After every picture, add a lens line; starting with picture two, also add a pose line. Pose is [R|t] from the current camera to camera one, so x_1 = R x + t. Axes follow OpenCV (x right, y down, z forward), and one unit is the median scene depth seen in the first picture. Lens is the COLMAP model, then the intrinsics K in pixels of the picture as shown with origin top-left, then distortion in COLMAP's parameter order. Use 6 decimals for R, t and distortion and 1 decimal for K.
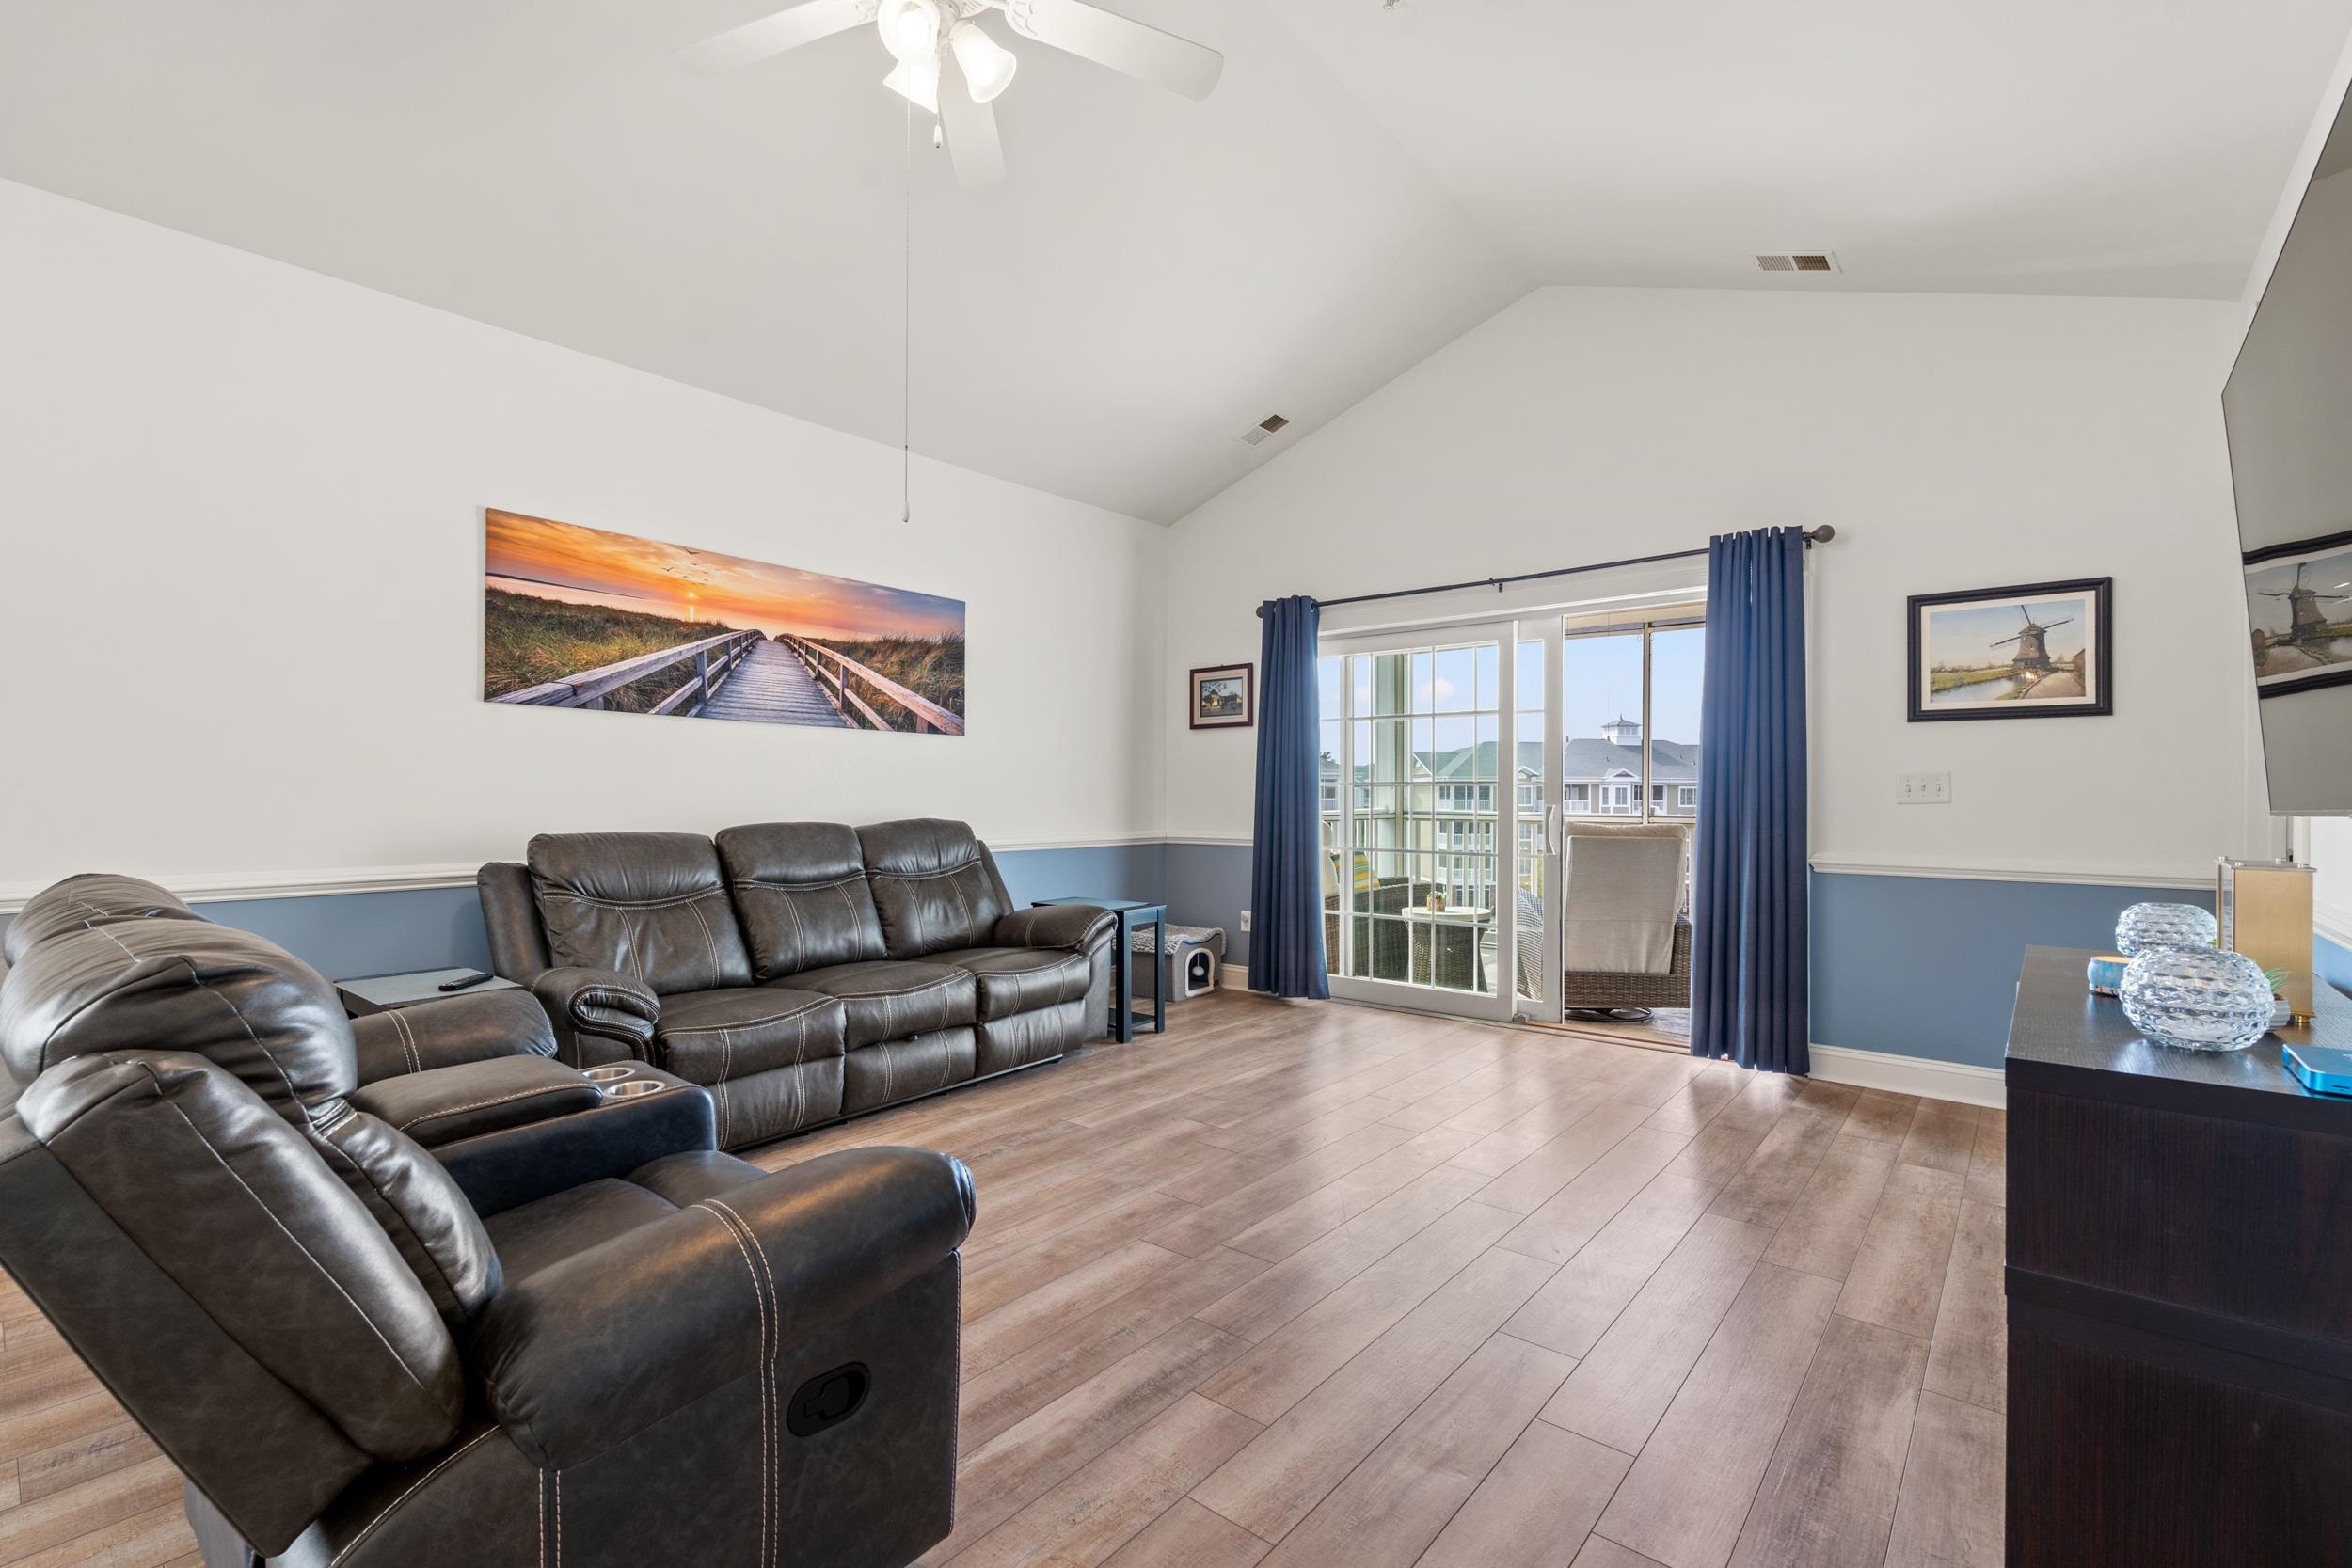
lens RADIAL K [[1029.5, 0, 1180.3], [0, 1029.5, 796.7], [0, 0, 1]] dist [-0.001460, 0.000148]
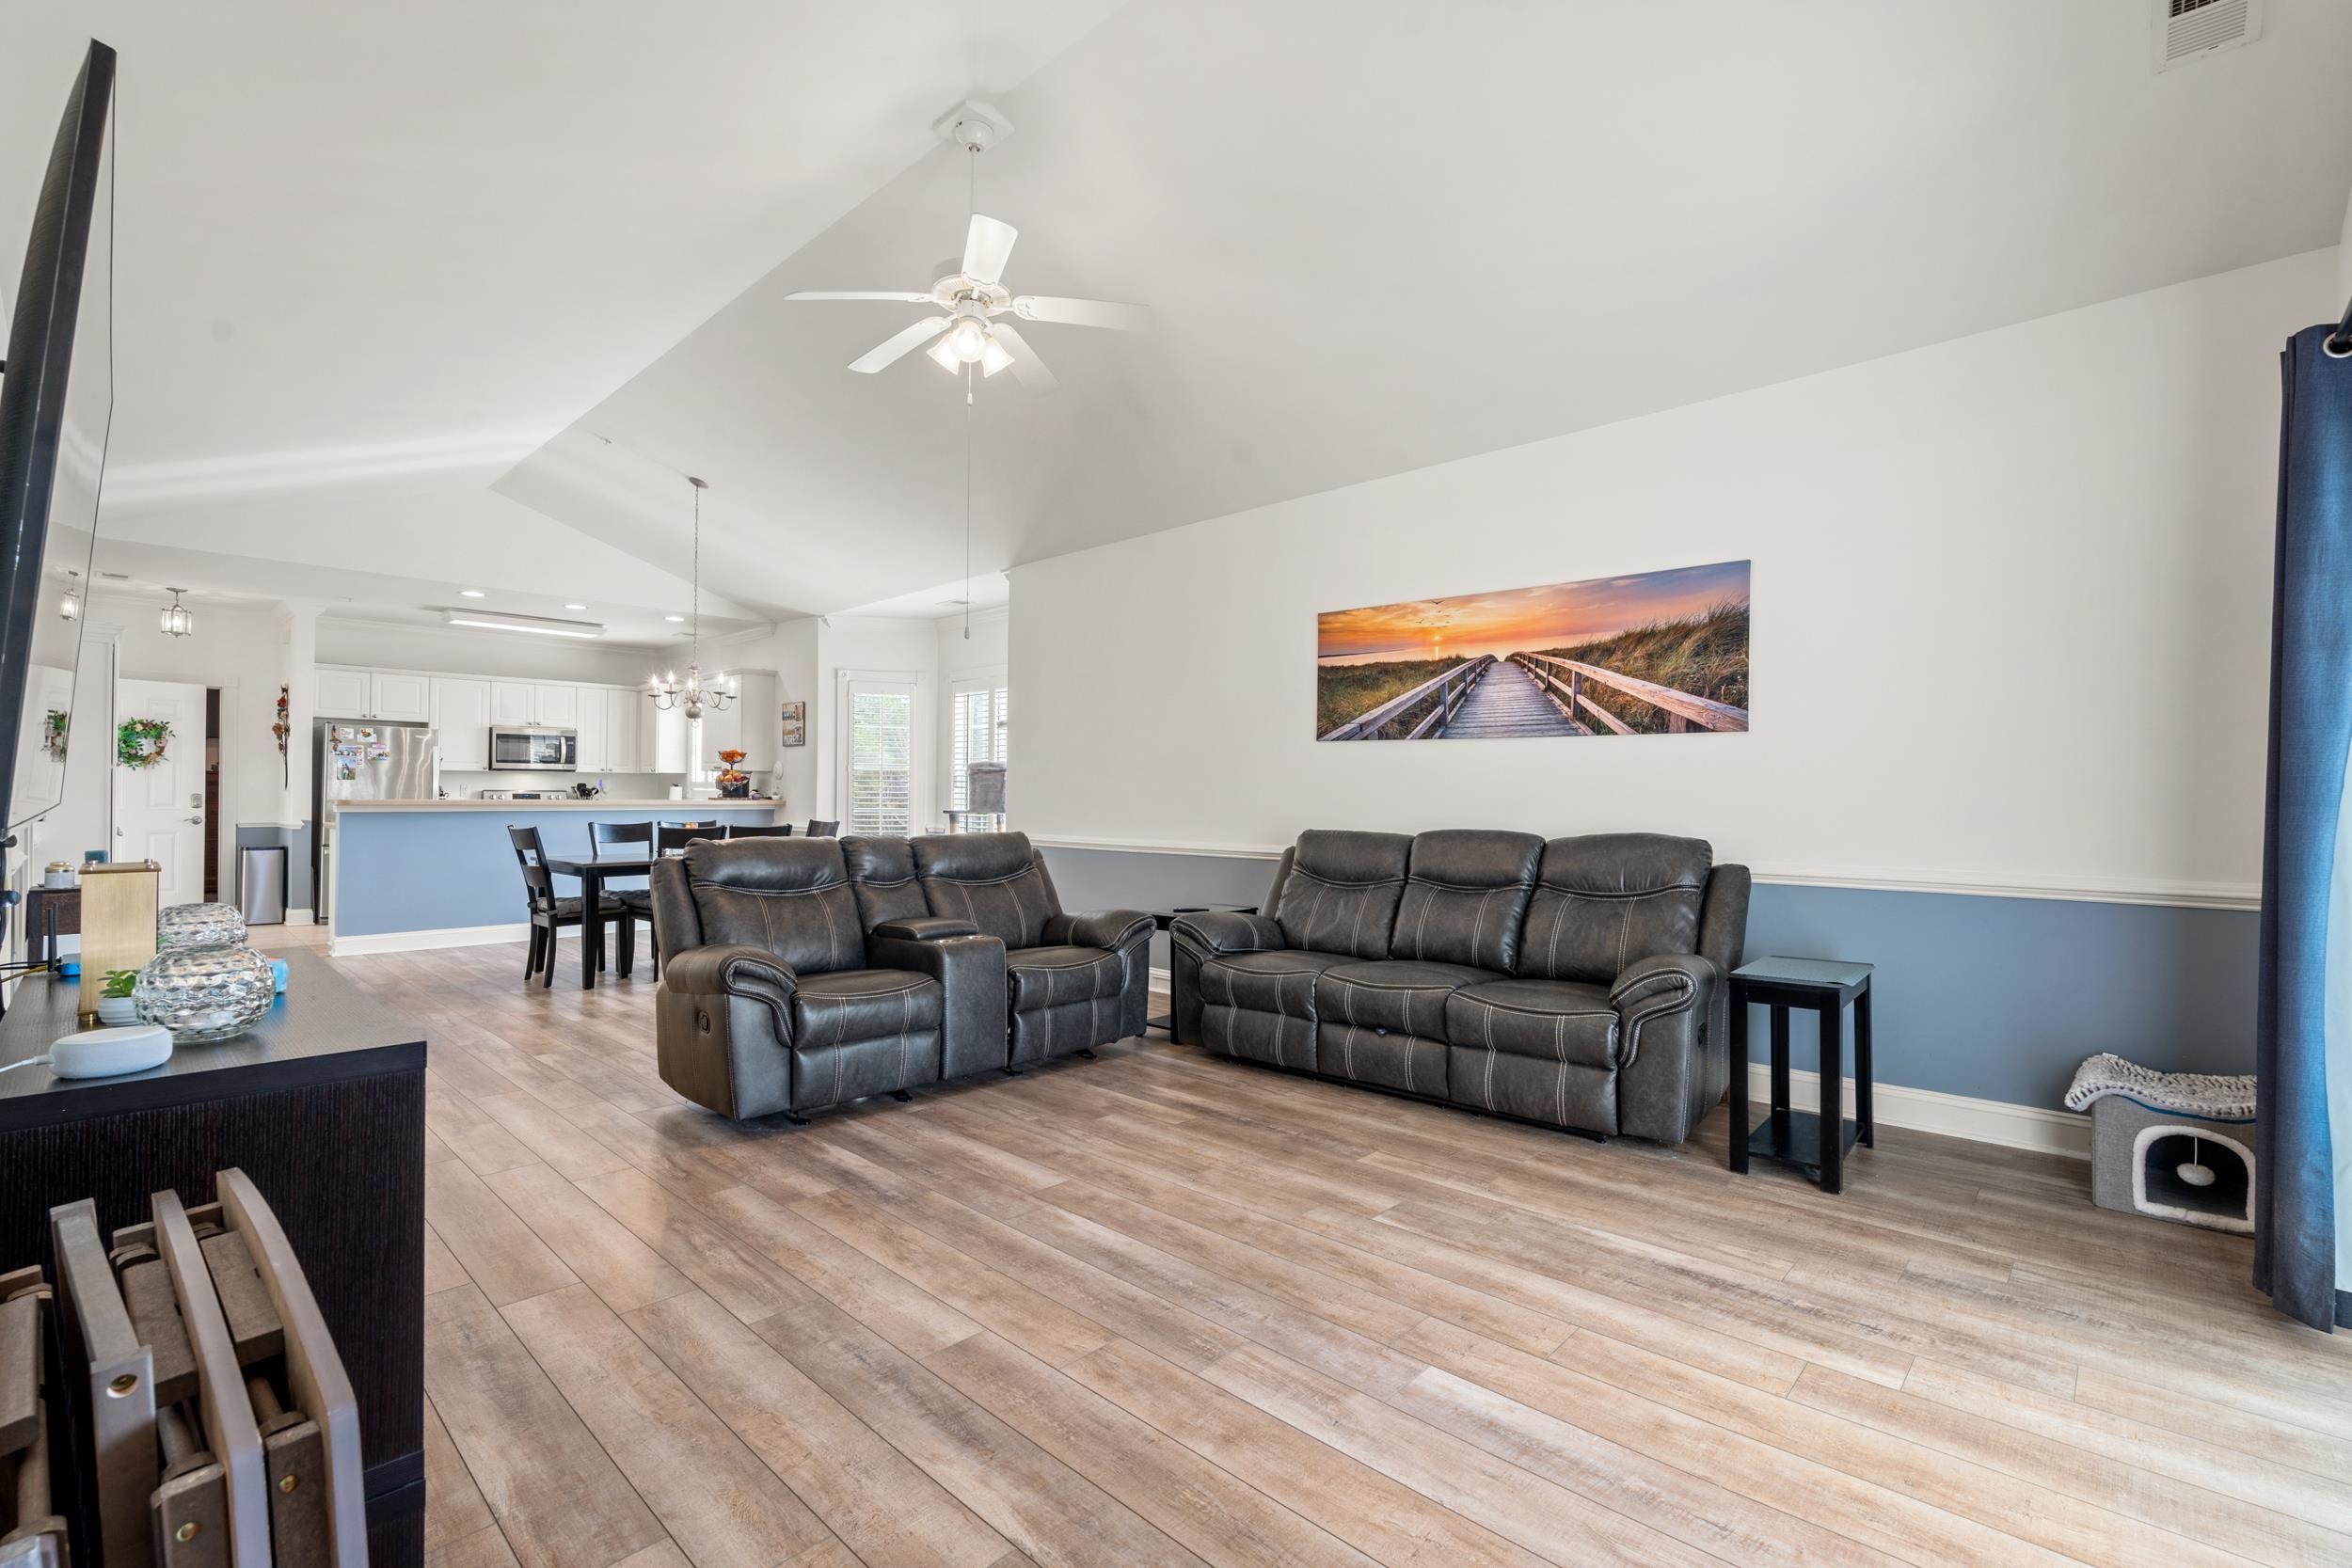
lens RADIAL K [[1029.5, 0, 1194.5], [0, 1029.5, 796.1], [0, 0, 1]] dist [-0.001460, 0.000148]
pose [[-0.048209, -0.003901, -0.998830, 0.738623], [-0.009614, 0.999948, -0.003441, -0.003975], [0.998791, 0.009436, -0.048244, 0.774407]]
